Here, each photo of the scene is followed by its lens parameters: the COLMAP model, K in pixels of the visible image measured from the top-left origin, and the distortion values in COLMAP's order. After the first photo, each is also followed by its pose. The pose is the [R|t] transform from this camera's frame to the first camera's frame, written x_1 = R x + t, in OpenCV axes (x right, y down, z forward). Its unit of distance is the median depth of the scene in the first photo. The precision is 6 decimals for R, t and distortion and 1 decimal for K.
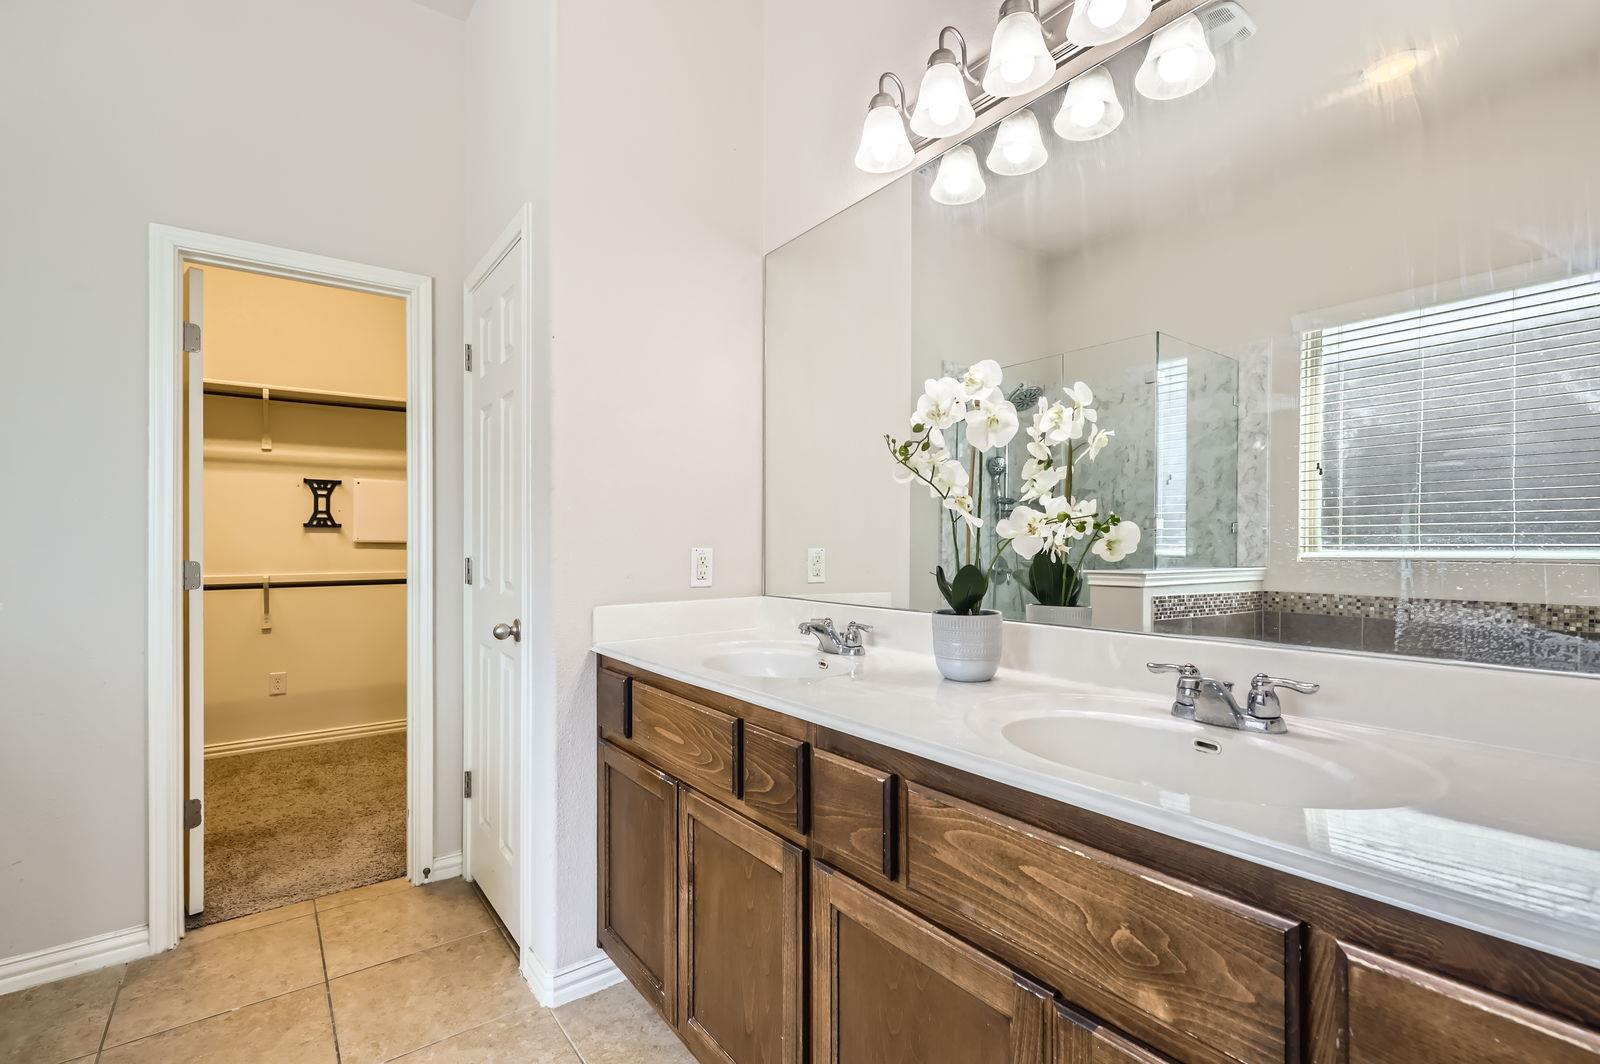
lens RADIAL K [[719.0, 0, 795.0], [0, 719.0, 538.9], [0, 0, 1]] dist [0.002764, -0.000914]
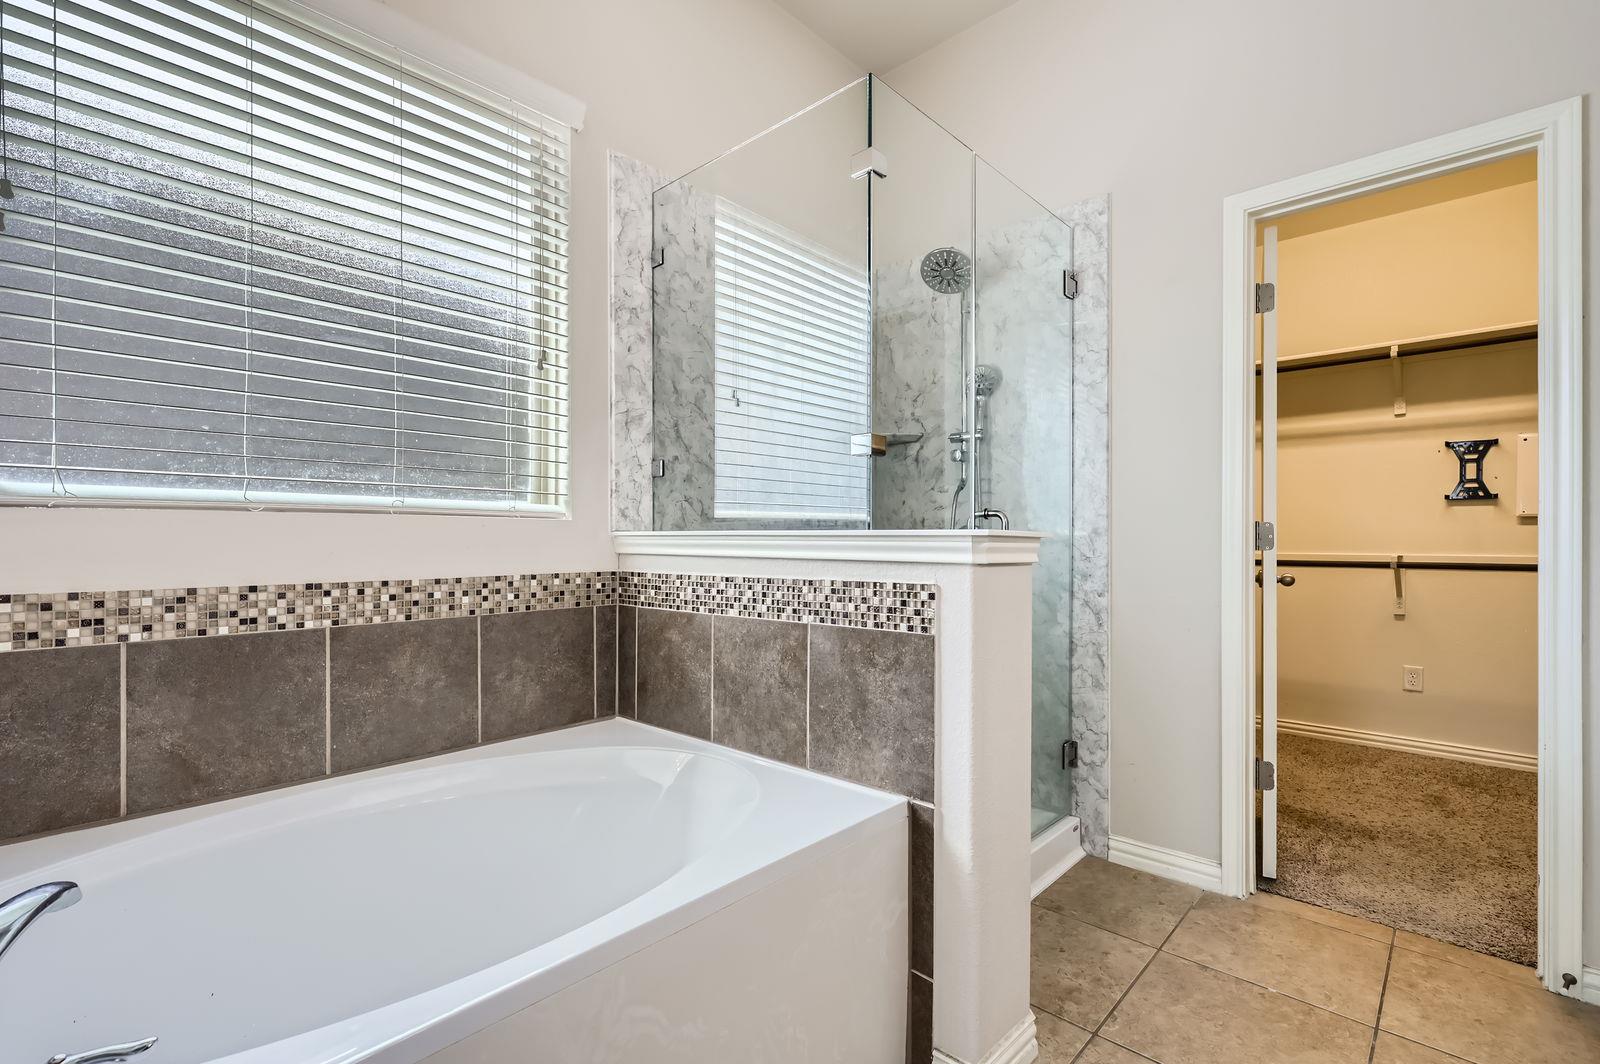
lens RADIAL K [[719.0, 0, 799.3], [0, 719.0, 541.4], [0, 0, 1]] dist [0.002764, -0.000914]
pose [[0.174887, 0.003192, -0.984583, 0.020271], [0.000157, 0.999995, 0.003270, 0.034784], [0.984589, -0.000726, 0.174886, 0.123217]]
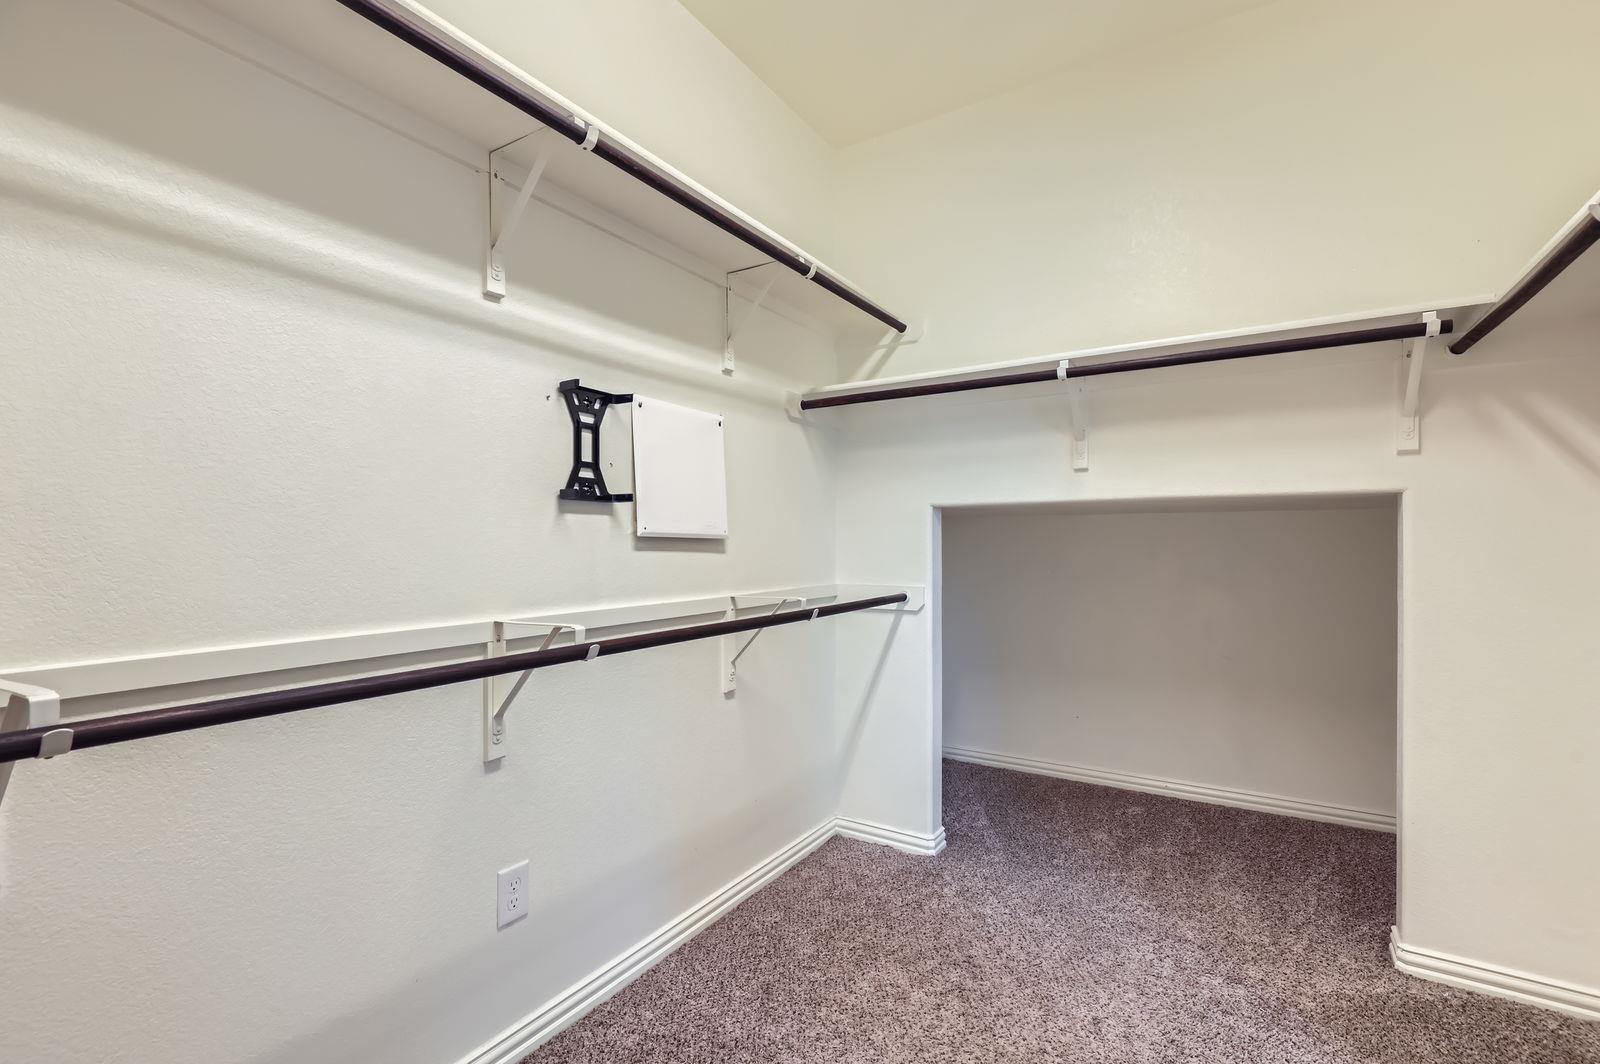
lens RADIAL K [[719.0, 0, 801.1], [0, 719.0, 540.0], [0, 0, 1]] dist [0.002764, -0.000914]
pose [[0.932178, -0.001056, 0.362000, -0.827053], [-0.000555, 0.999990, 0.004346, 0.006065], [-0.362001, -0.004252, 0.932168, 0.667423]]
